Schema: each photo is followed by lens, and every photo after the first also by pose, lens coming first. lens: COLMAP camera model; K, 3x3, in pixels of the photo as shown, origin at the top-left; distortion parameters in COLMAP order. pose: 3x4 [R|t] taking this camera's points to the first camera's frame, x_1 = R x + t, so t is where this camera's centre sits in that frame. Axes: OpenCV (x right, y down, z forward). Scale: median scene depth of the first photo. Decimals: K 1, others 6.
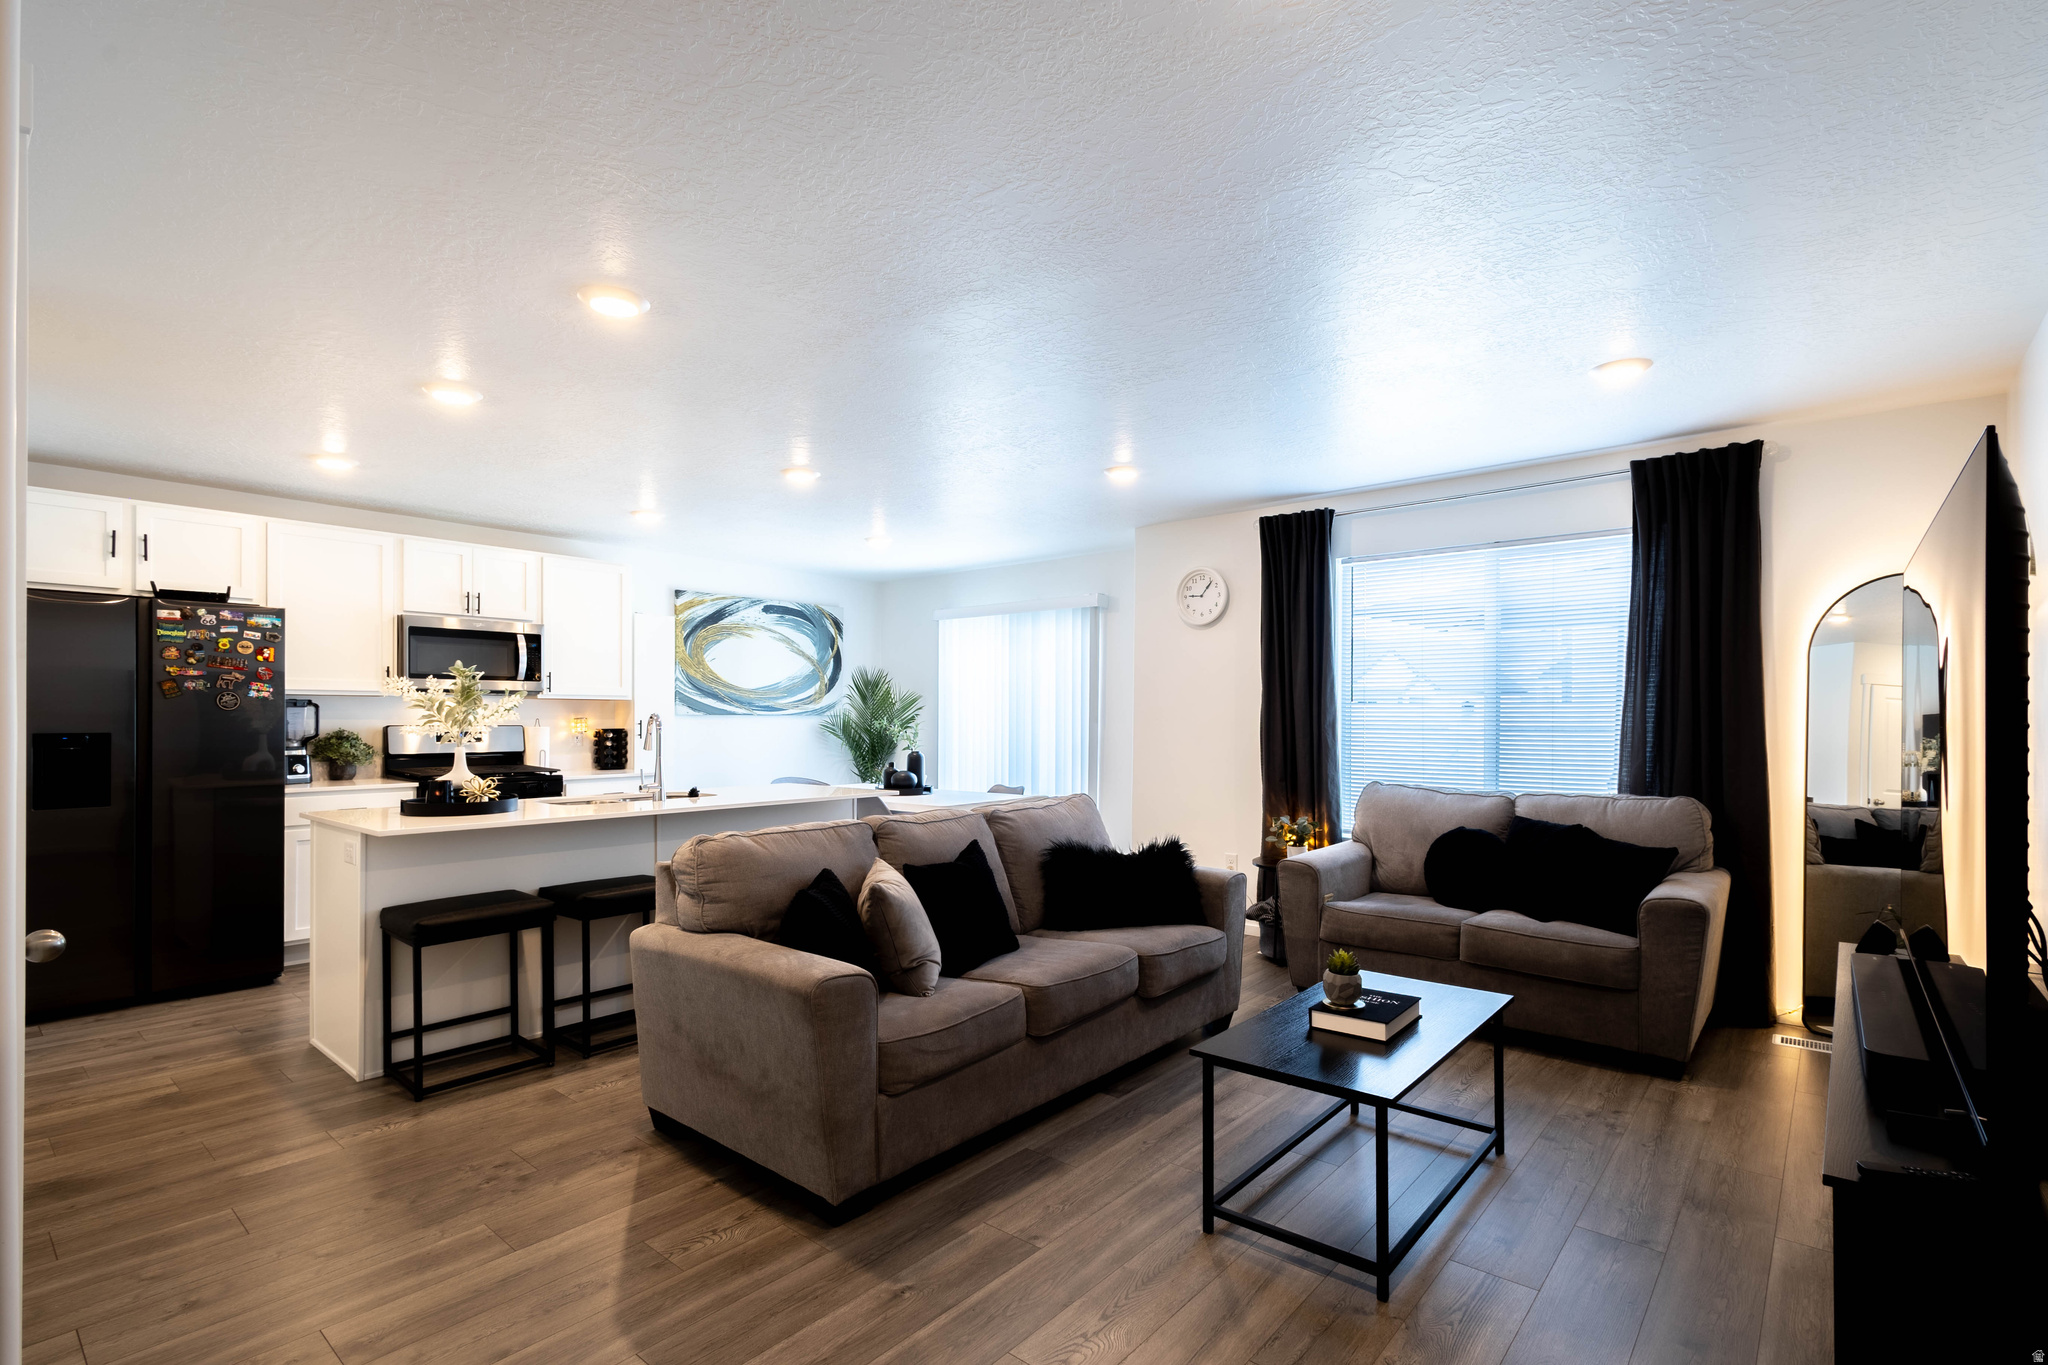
lens RADIAL K [[944.4, 0, 1029.4], [0, 944.4, 694.3], [0, 0, 1]] dist [-0.002176, -0.000312]
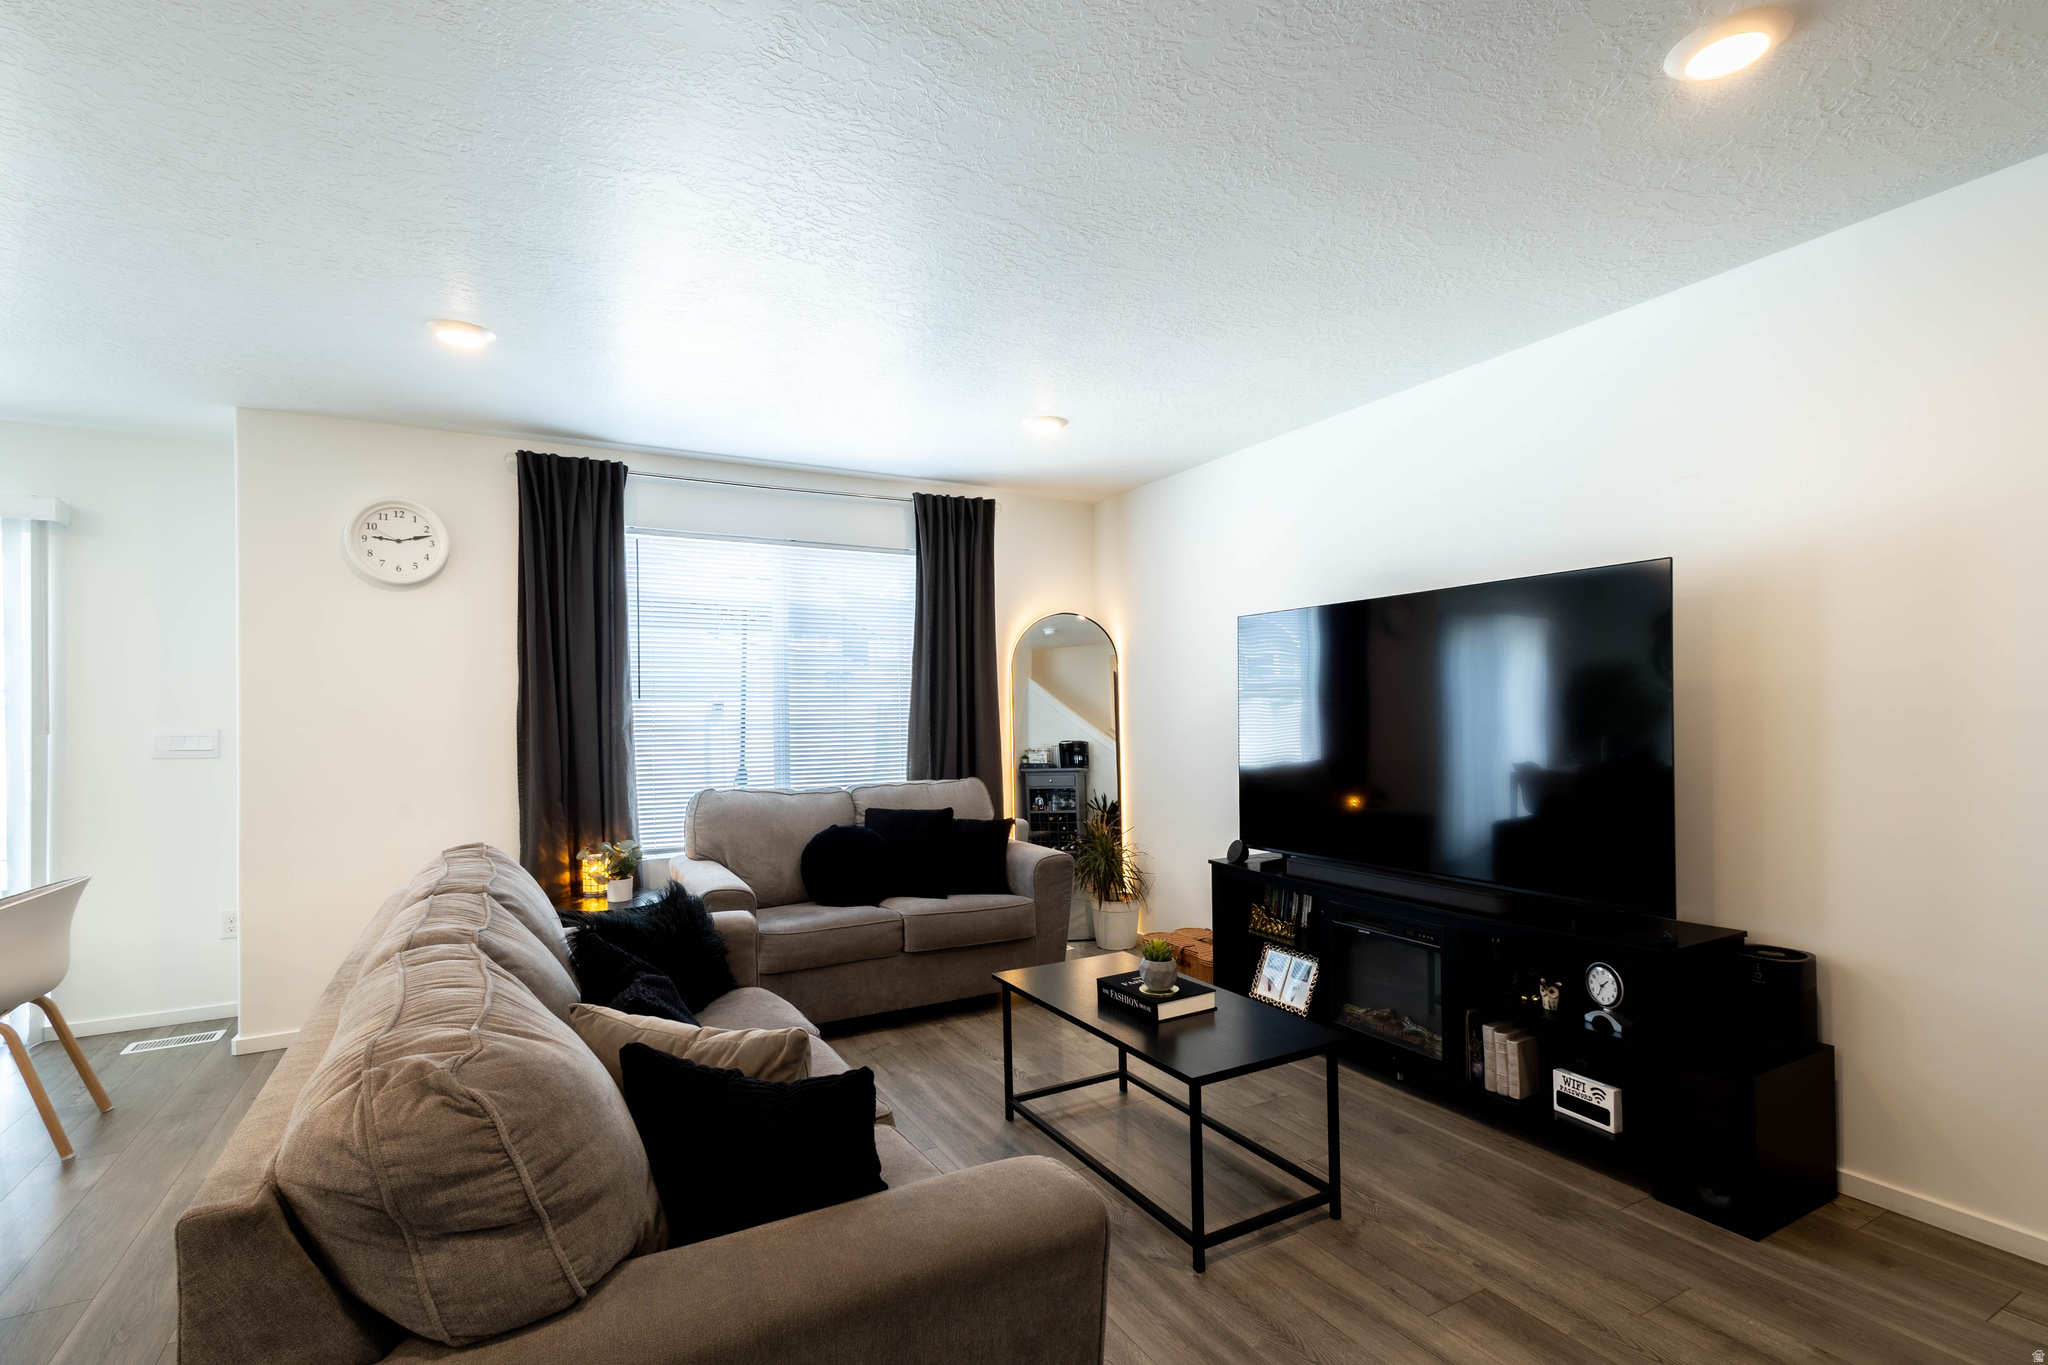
lens RADIAL K [[944.4, 0, 1027.9], [0, 944.4, 702.3], [0, 0, 1]] dist [-0.002176, -0.000312]
pose [[0.354248, 0.014331, 0.935042, -0.376682], [-0.003752, 0.999896, -0.013903, 0.024515], [-0.935144, 0.001417, 0.354265, 0.444831]]
